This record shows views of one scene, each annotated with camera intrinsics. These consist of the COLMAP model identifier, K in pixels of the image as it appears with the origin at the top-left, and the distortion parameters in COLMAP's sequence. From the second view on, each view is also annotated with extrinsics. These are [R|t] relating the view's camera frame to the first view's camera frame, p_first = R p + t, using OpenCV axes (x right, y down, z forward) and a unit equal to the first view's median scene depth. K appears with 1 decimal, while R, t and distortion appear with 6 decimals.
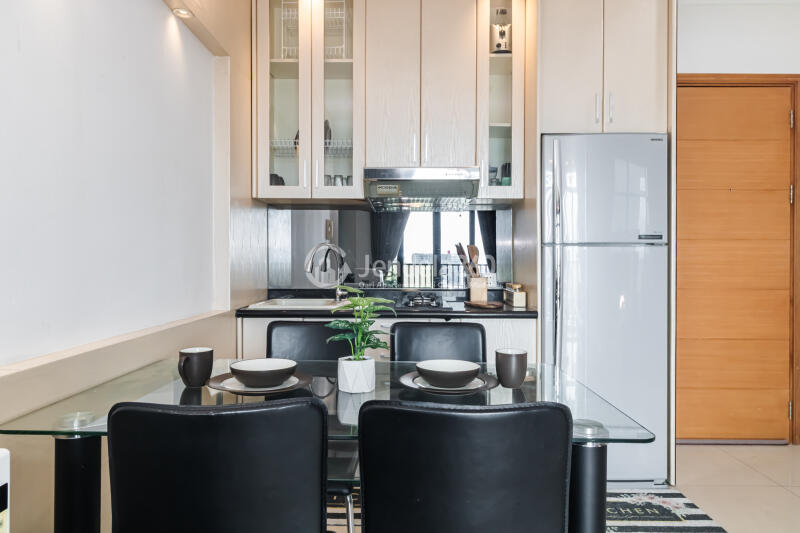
lens RADIAL K [[537.4, 0, 400.0], [0, 537.4, 255.9], [0, 0, 1]] dist [-0.001600, -0.000382]
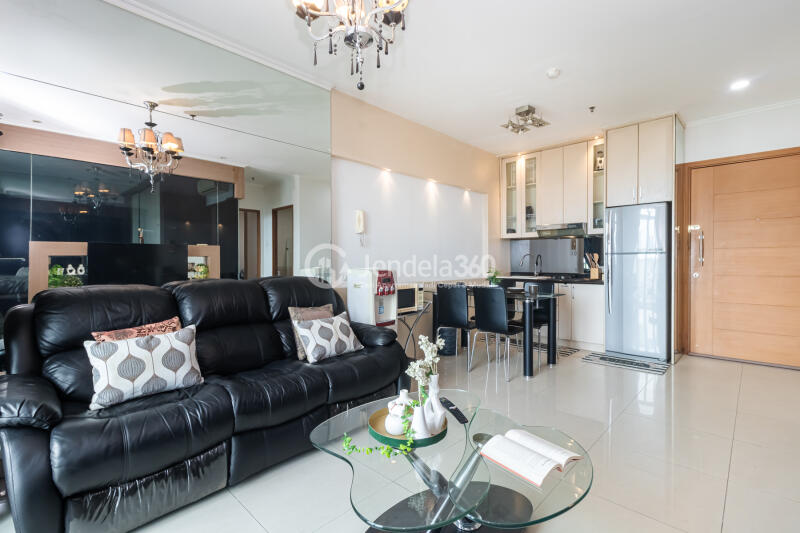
lens RADIAL K [[363.6, 0, 400.0], [0, 363.6, 266.5], [0, 0, 1]] dist [0.002060, 0.000276]
pose [[0.733170, 0.007463, -0.680005, 0.628780], [0.005980, 0.999830, 0.017420, 0.001987], [0.680019, -0.016838, 0.733001, -0.739965]]
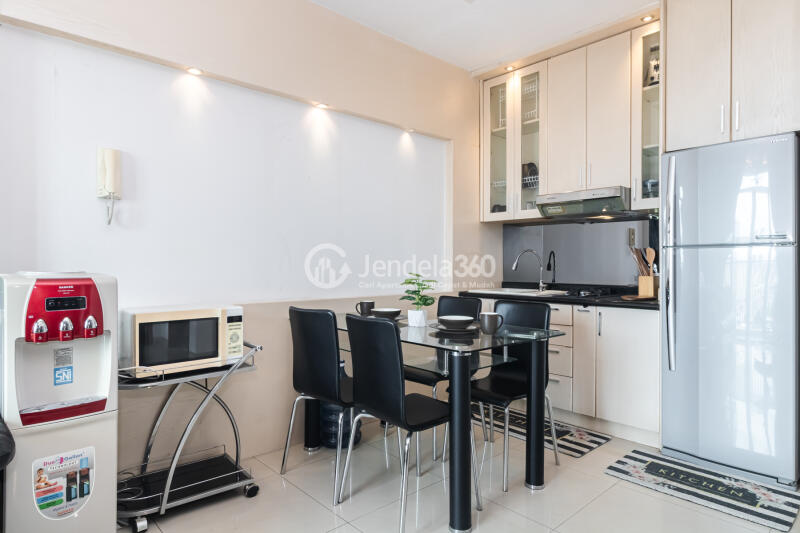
lens RADIAL K [[455.3, 0, 400.0], [0, 455.3, 266.5], [0, 0, 1]] dist [-0.001045, -0.001483]
pose [[0.687732, 0.005917, -0.725941, 0.532300], [-0.000924, 0.999973, 0.007275, 0.013389], [0.725964, -0.004333, 0.687719, -0.087883]]
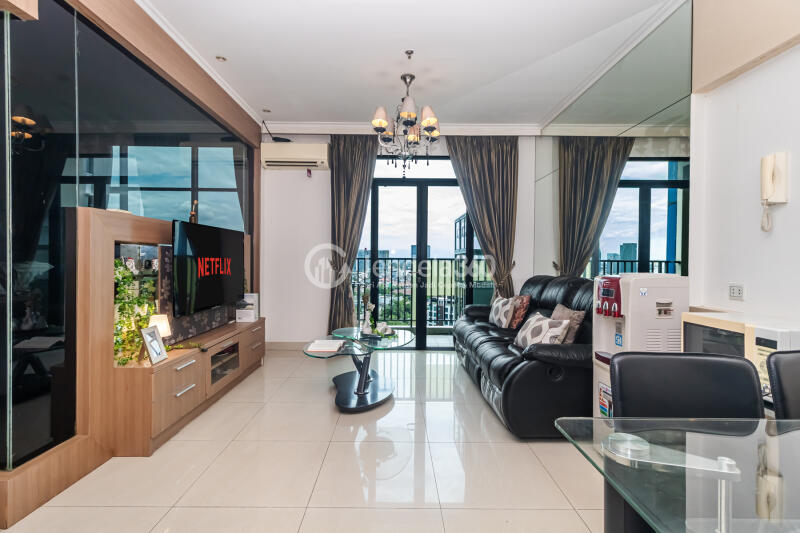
lens RADIAL K [[363.6, 0, 400.0], [0, 363.6, 266.5], [0, 0, 1]] dist [0.002060, 0.000276]
pose [[-0.999854, -0.013762, -0.010142, 0.283707], [-0.013840, 0.999874, 0.007723, 0.011743], [0.010034, 0.007863, -0.999919, 0.651055]]
